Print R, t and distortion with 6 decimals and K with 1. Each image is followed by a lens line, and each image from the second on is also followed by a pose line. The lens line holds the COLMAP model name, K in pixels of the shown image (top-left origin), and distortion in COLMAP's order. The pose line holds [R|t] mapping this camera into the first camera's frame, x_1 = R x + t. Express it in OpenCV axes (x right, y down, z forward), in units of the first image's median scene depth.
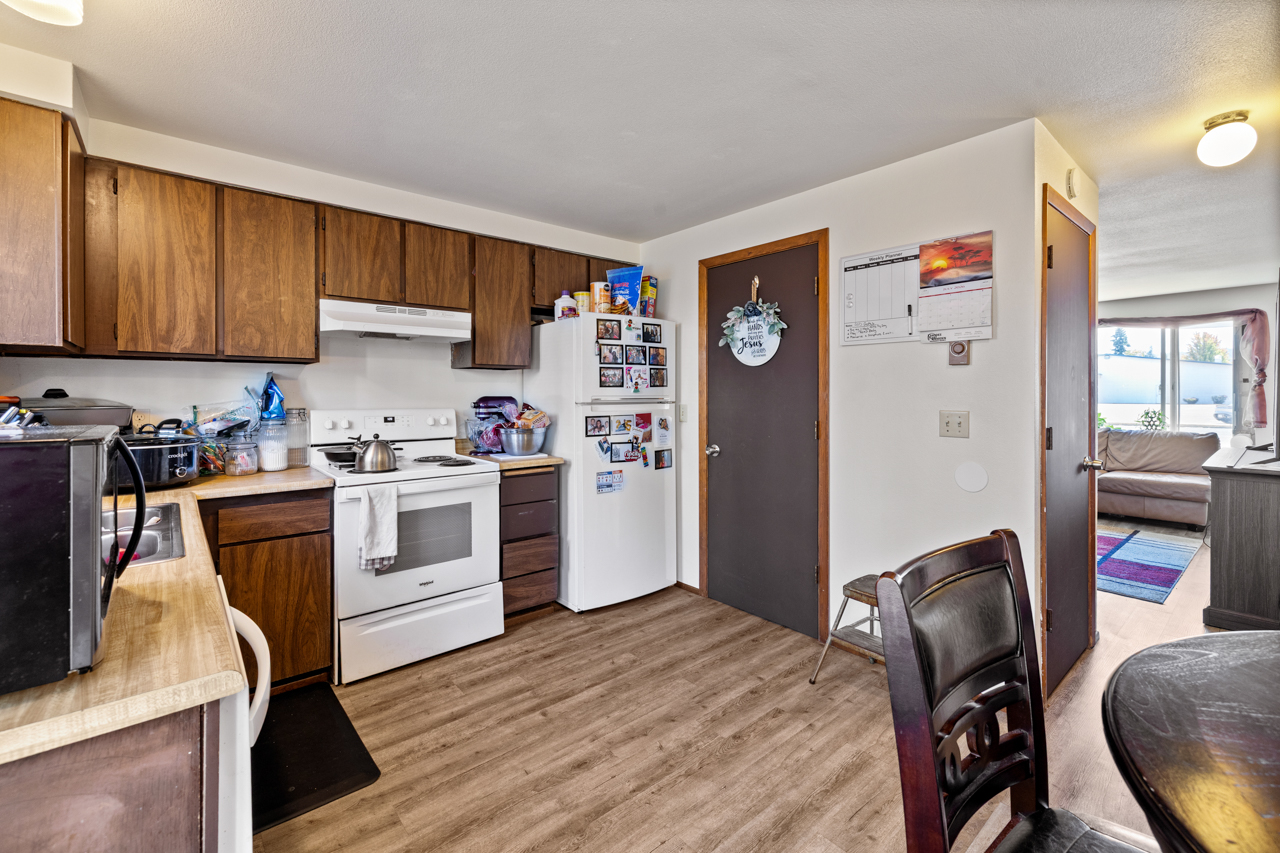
lens RADIAL K [[552.0, 0, 635.2], [0, 552.0, 414.4], [0, 0, 1]] dist [0.001857, 0.000291]
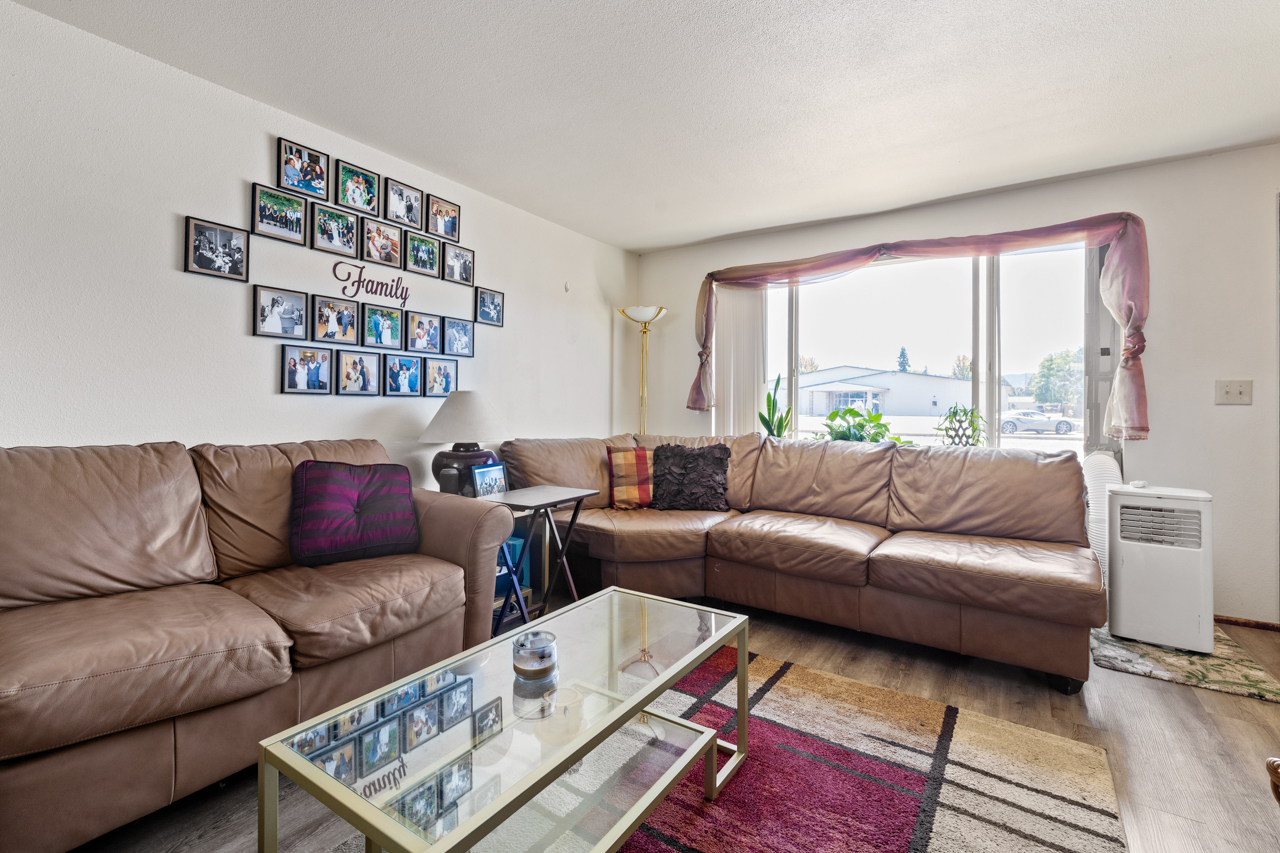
lens RADIAL K [[552.0, 0, 644.9], [0, 552.0, 419.1], [0, 0, 1]] dist [0.001857, 0.000291]
pose [[0.959552, 0.002430, 0.281520, 0.528250], [-0.000534, 0.999977, -0.006813, 0.007856], [-0.281530, 0.006387, 0.959531, 0.614738]]
